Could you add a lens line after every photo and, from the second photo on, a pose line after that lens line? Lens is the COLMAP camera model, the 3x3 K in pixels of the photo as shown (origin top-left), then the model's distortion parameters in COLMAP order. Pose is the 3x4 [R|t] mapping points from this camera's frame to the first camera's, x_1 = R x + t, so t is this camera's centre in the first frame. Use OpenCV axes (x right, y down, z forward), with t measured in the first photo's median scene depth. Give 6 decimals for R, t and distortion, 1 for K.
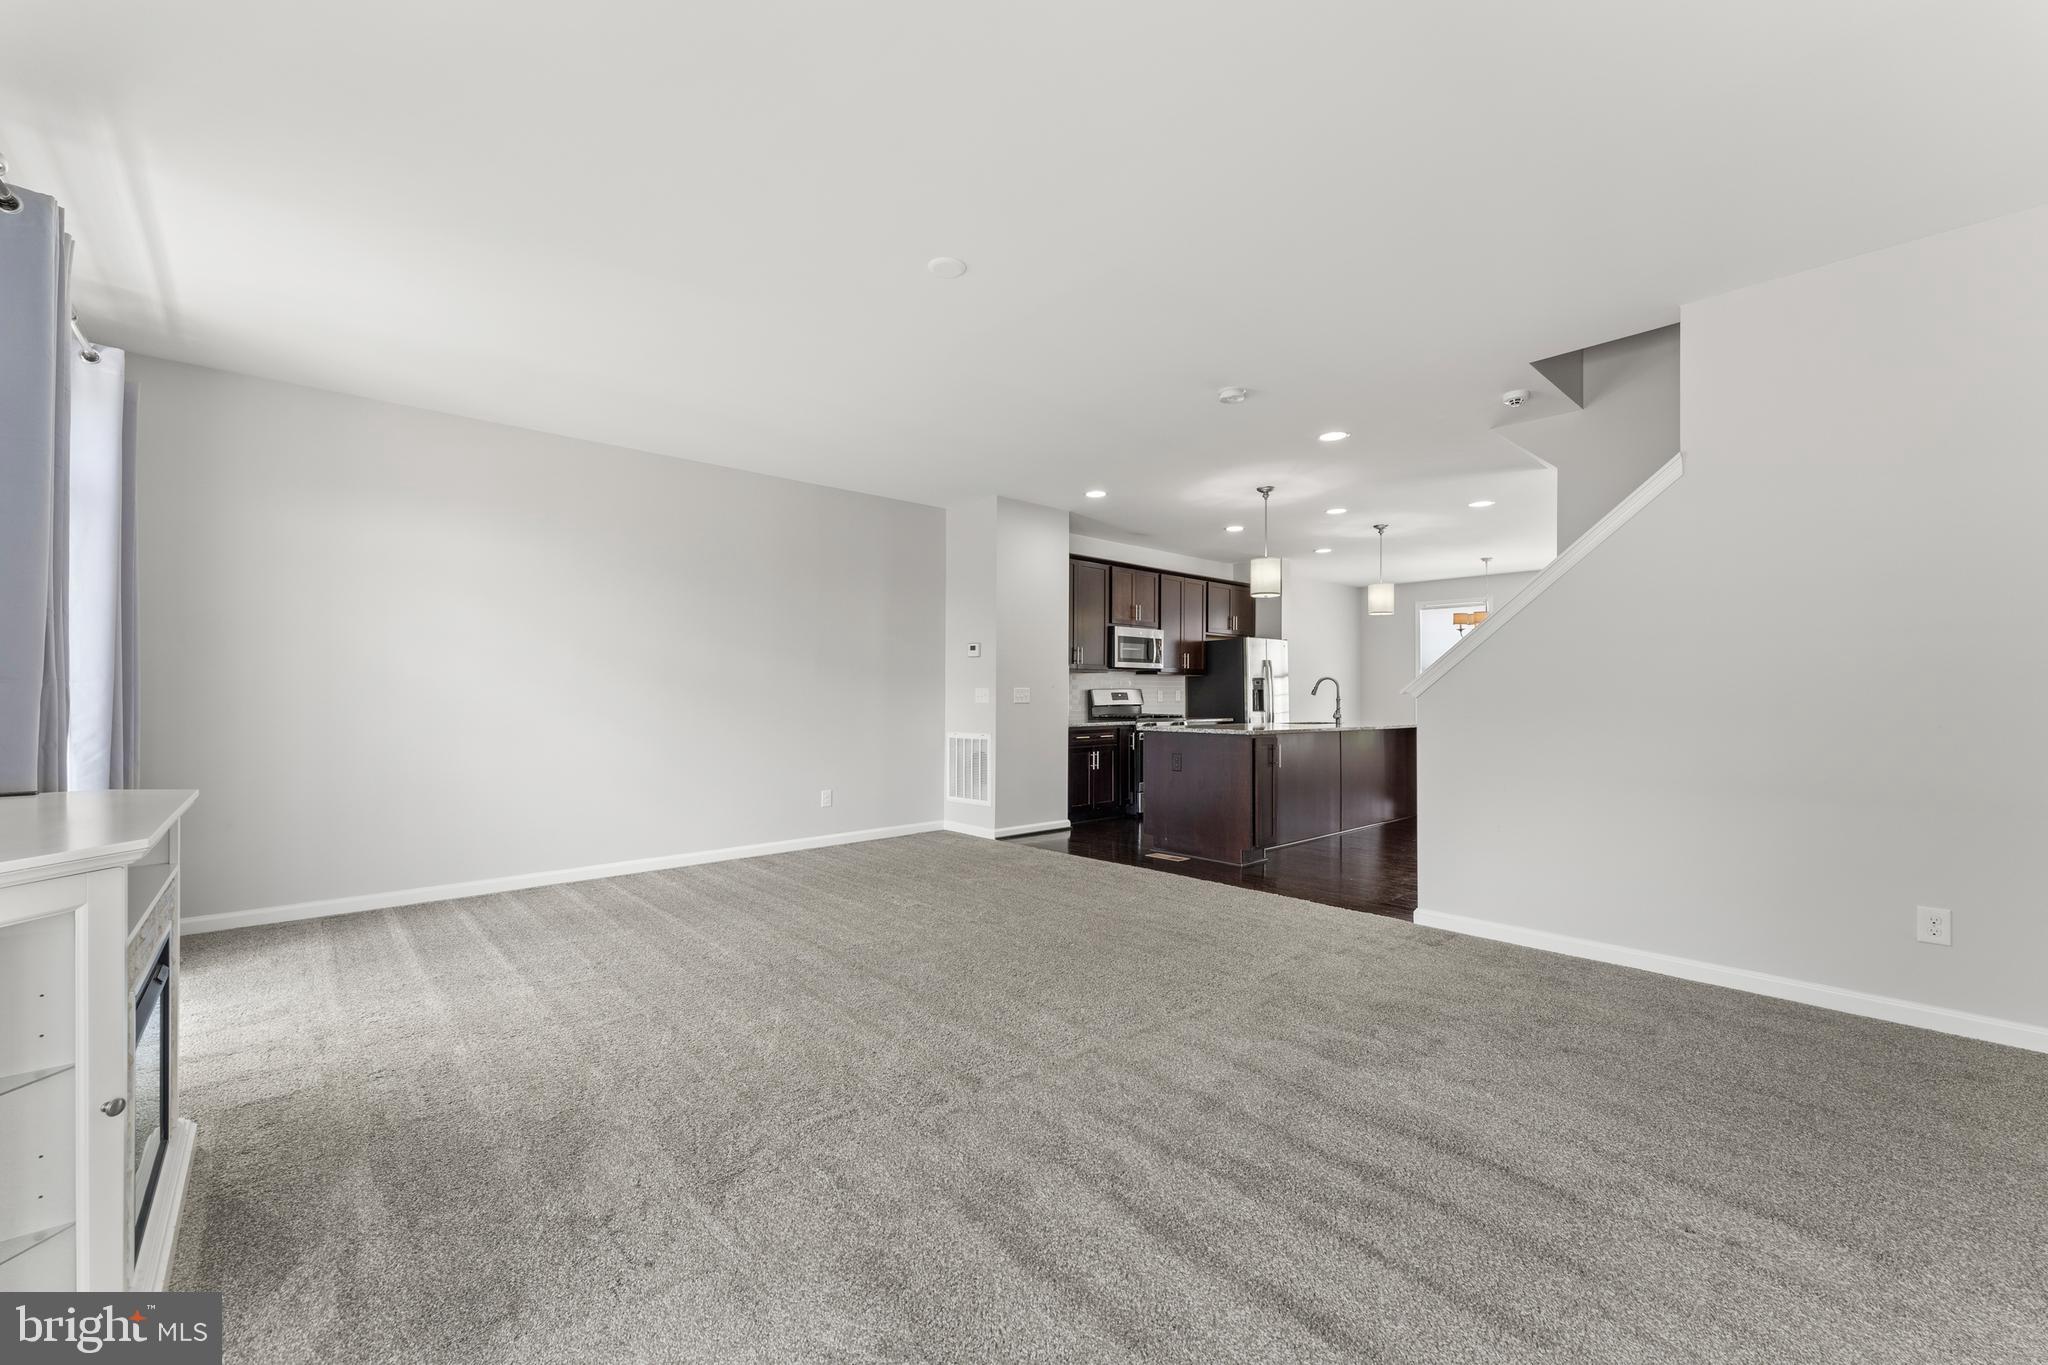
lens RADIAL K [[821.9, 0, 1030.4], [0, 821.9, 690.2], [0, 0, 1]] dist [0.002008, -0.000320]
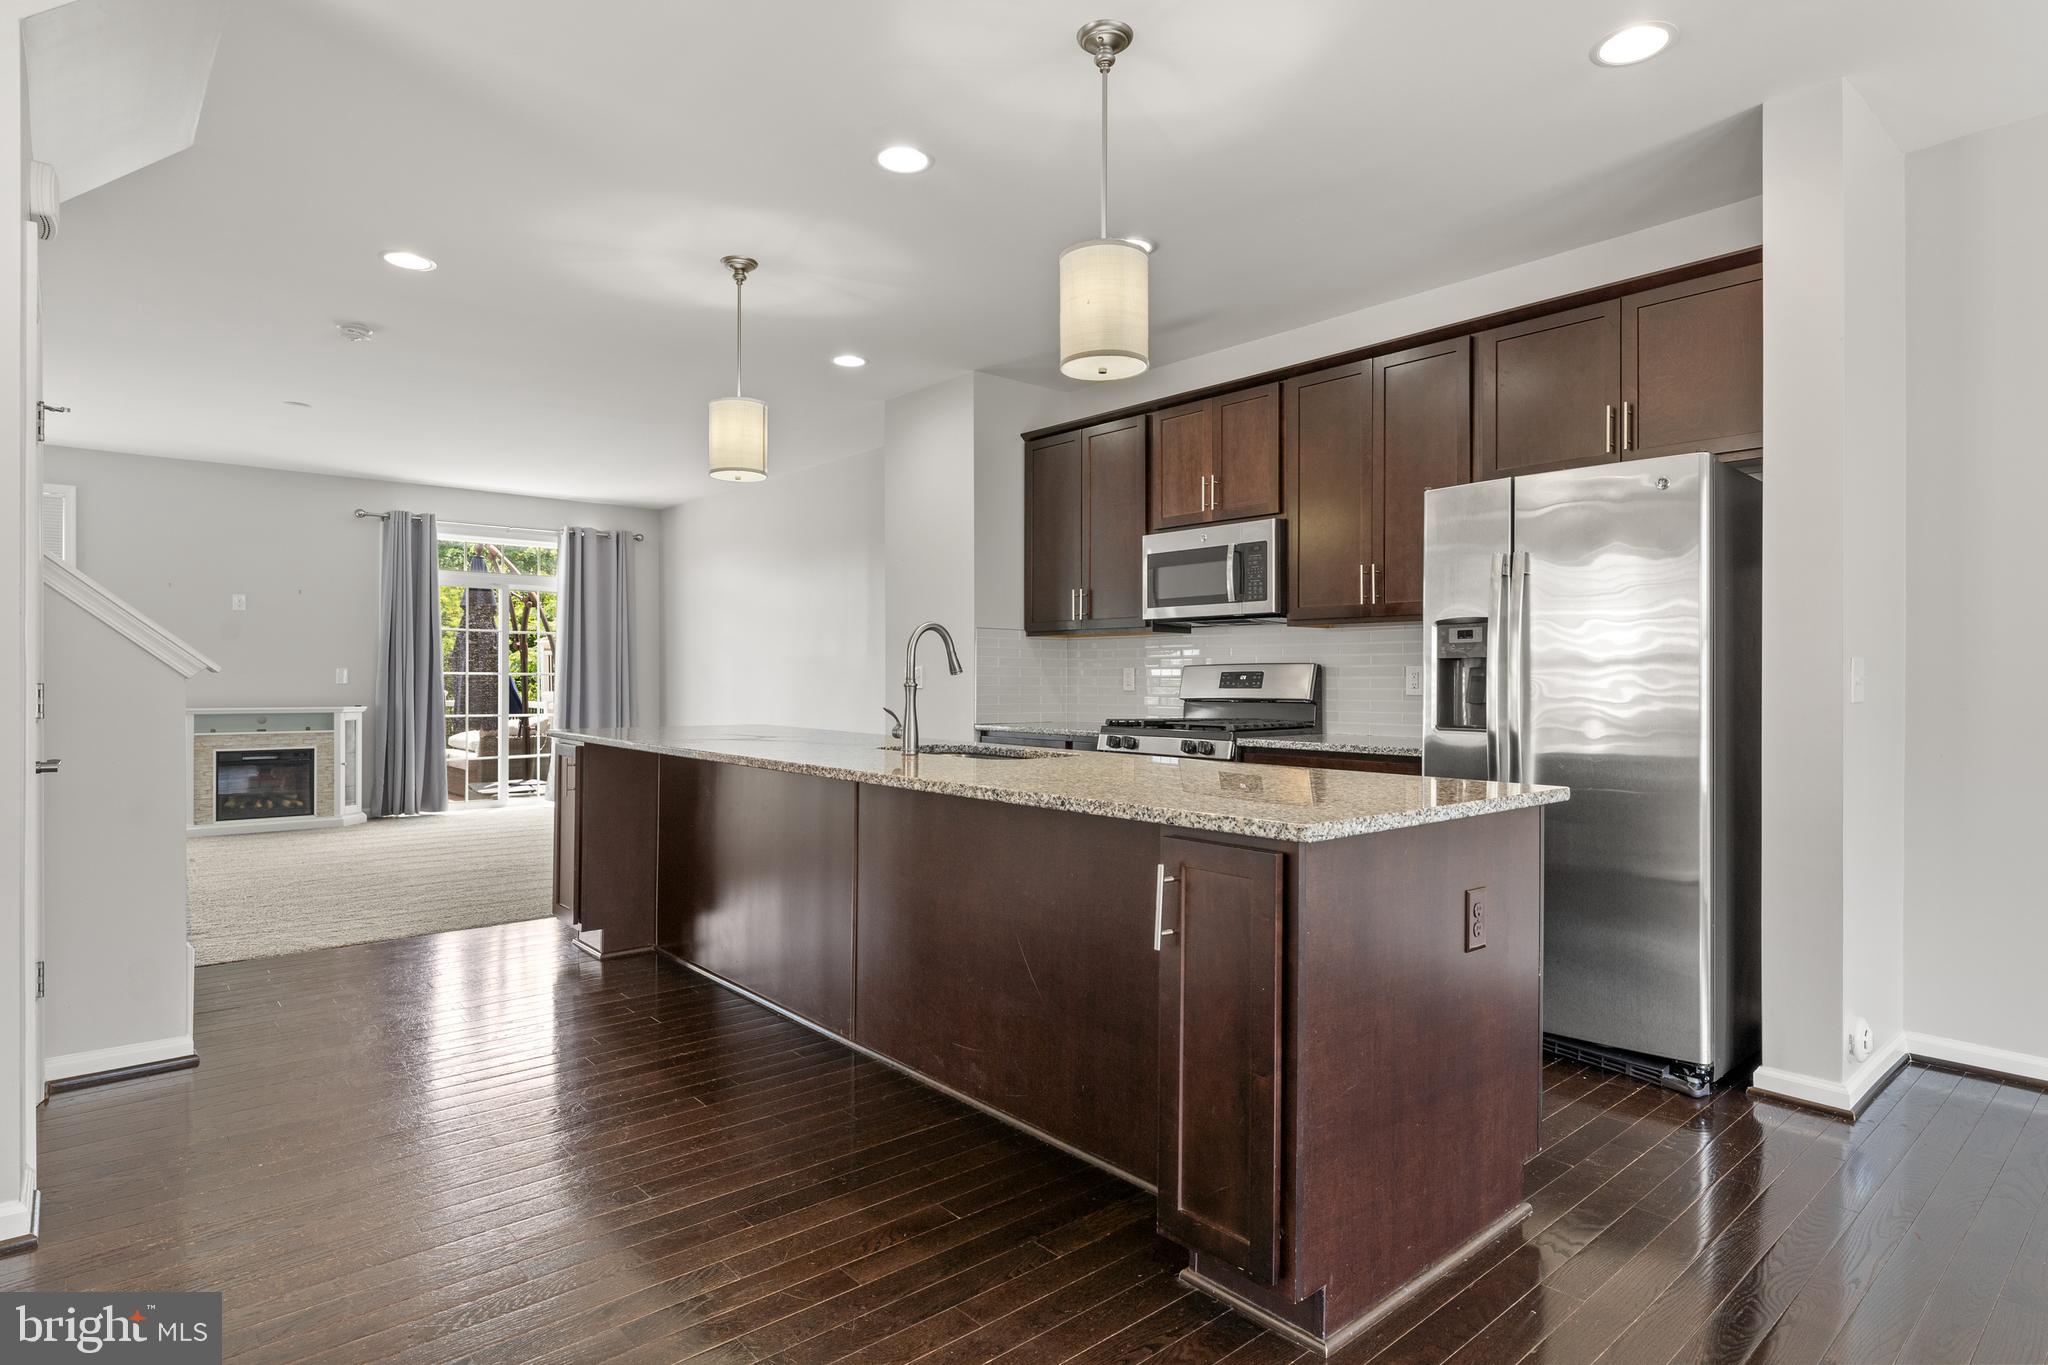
lens RADIAL K [[1085.2, 0, 1021.6], [0, 1085.2, 679.4], [0, 0, 1]] dist [0.004161, -0.005223]
pose [[-0.033083, -0.001773, -0.999451, 0.713766], [0.001312, 0.999997, -0.001818, 0.007851], [0.999452, -0.001371, -0.033080, 0.903703]]
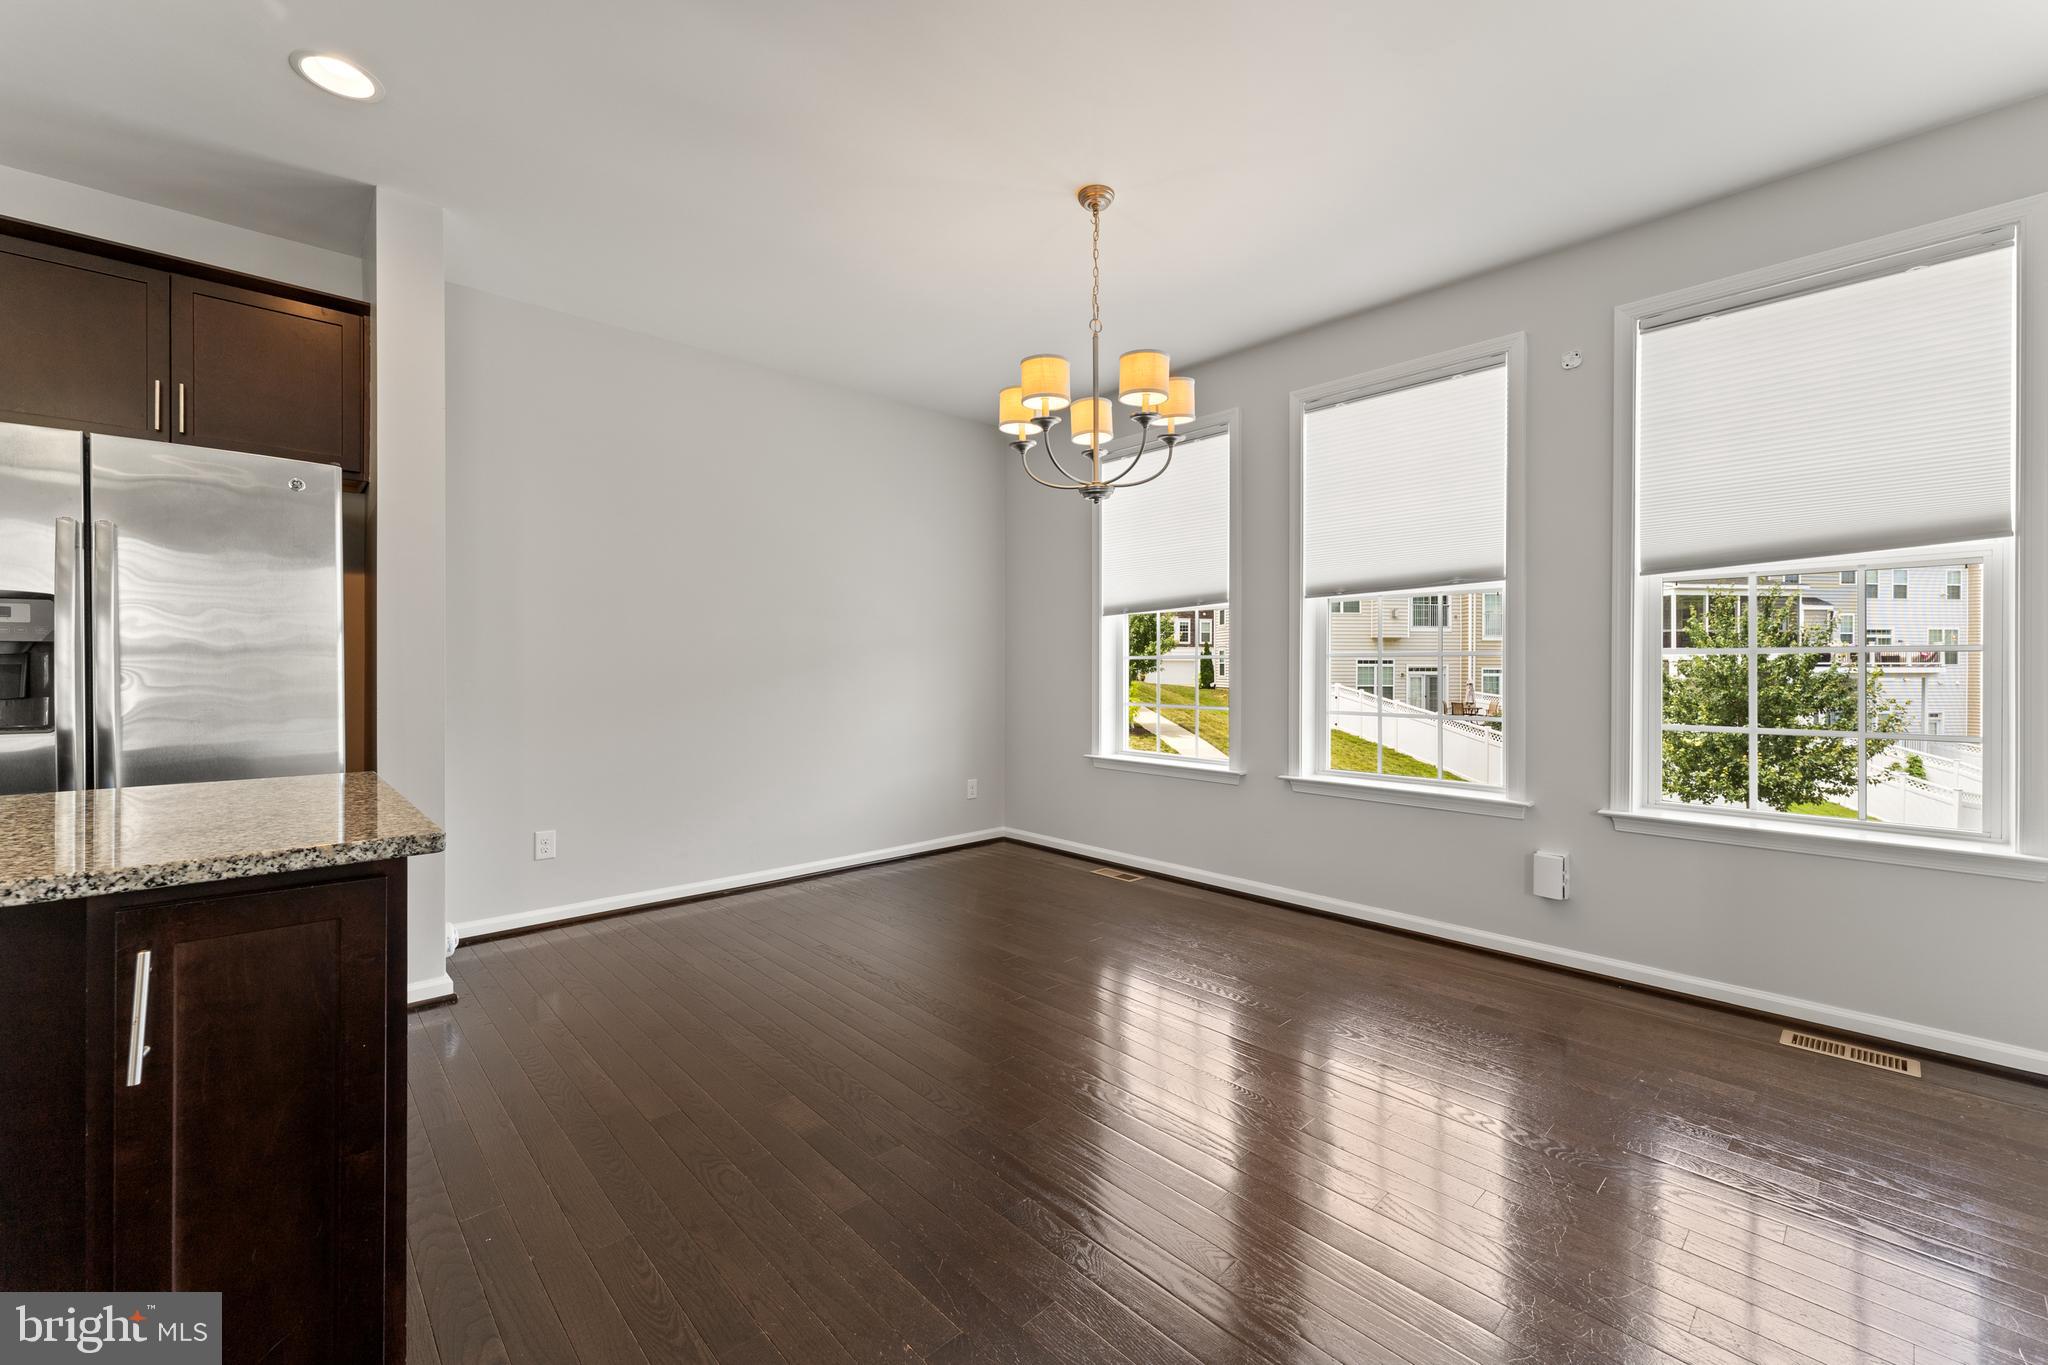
lens RADIAL K [[821.9, 0, 1033.5], [0, 821.9, 672.2], [0, 0, 1]] dist [0.002008, -0.000320]
pose [[0.999969, -0.000821, 0.007786, 0.604681], [0.000769, 0.999977, 0.006728, 0.007035], [-0.007791, -0.006722, 0.999947, 0.808803]]
